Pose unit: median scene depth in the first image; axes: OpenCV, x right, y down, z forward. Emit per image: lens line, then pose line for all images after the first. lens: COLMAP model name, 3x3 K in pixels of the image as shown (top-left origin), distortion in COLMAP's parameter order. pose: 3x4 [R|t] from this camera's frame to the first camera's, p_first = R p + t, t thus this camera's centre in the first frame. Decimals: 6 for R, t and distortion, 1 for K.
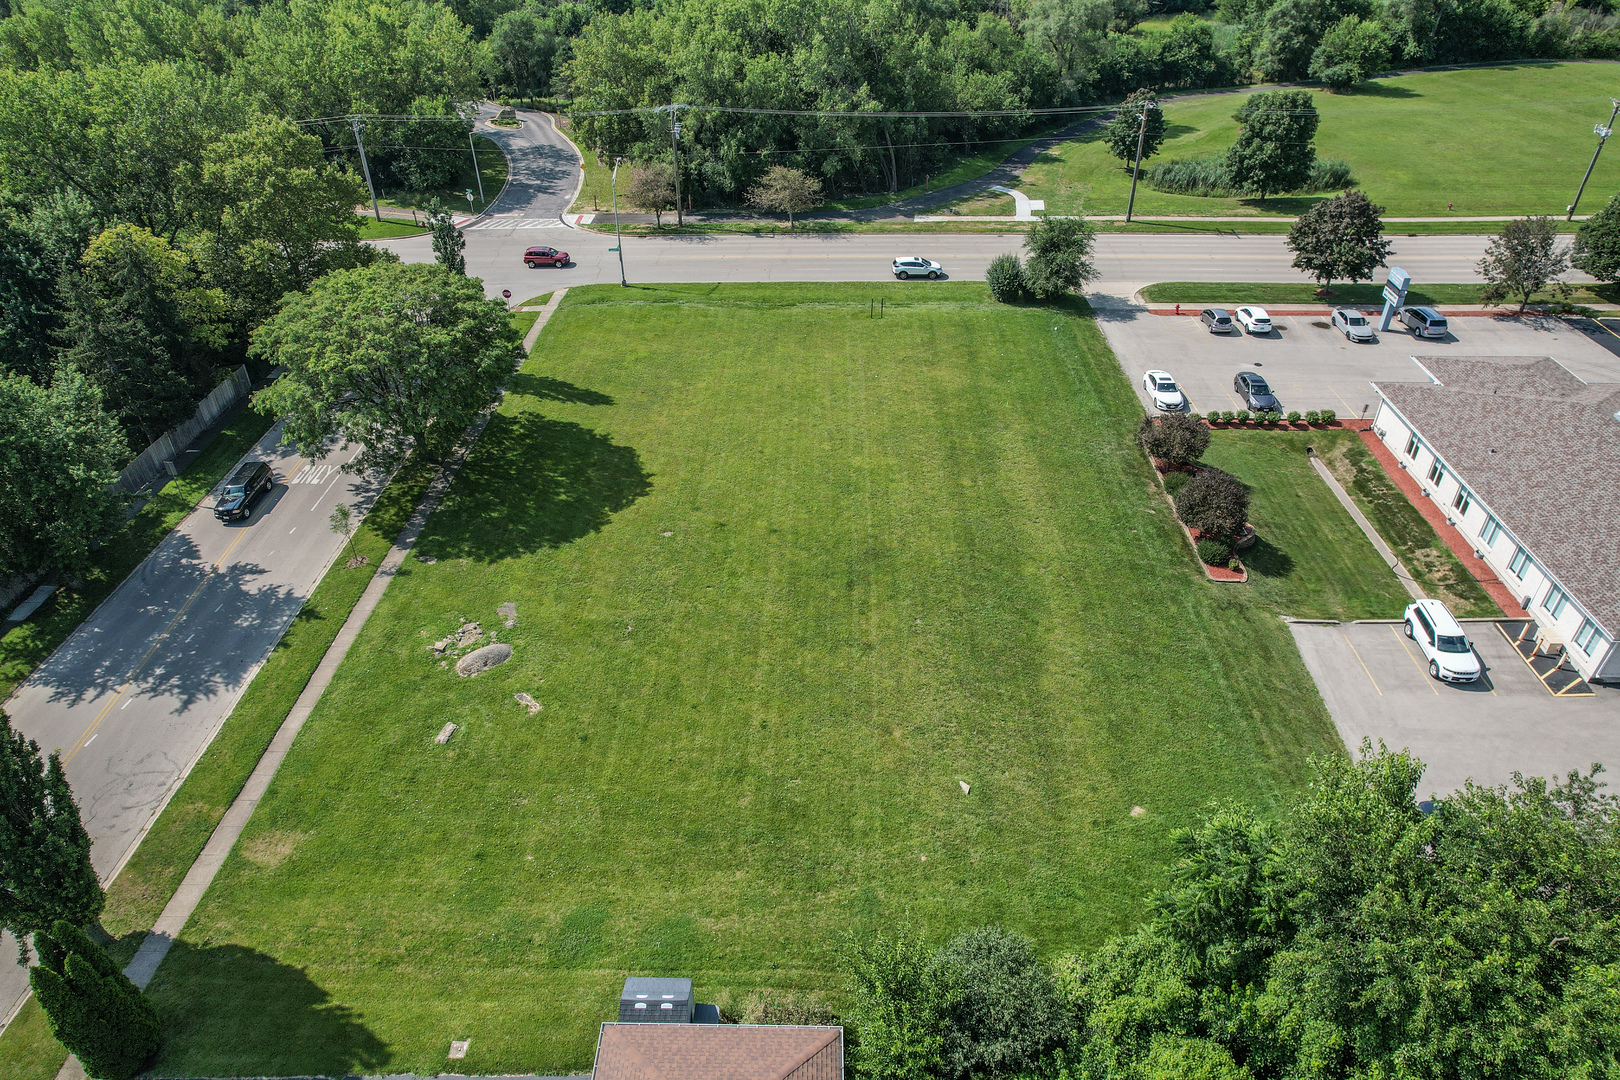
lens RADIAL K [[1036.1, 0, 801.3], [0, 1036.1, 545.1], [0, 0, 1]] dist [-0.071612, 0.062745]
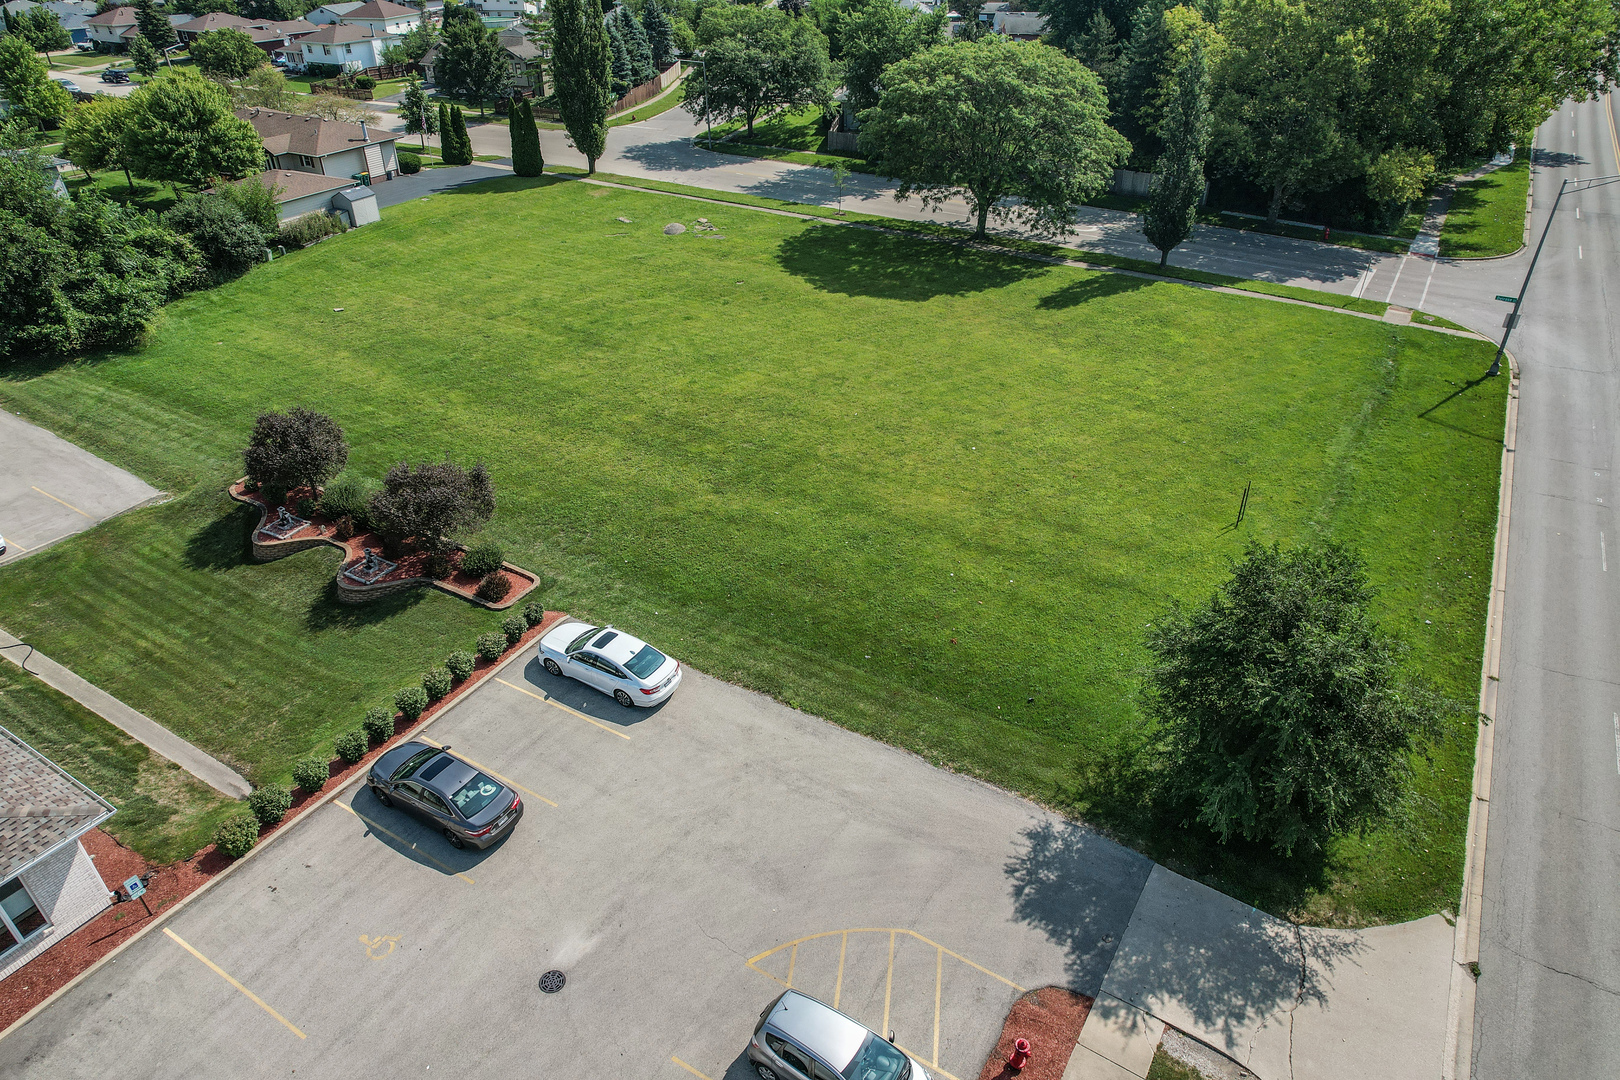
lens RADIAL K [[1036.1, 0, 801.3], [0, 1036.1, 545.1], [0, 0, 1]] dist [-0.071612, 0.062745]
pose [[-0.501000, 0.481694, -0.719006, 0.612128], [-0.483401, 0.533362, 0.694153, -0.530318], [0.717860, 0.695339, -0.034363, 1.057577]]
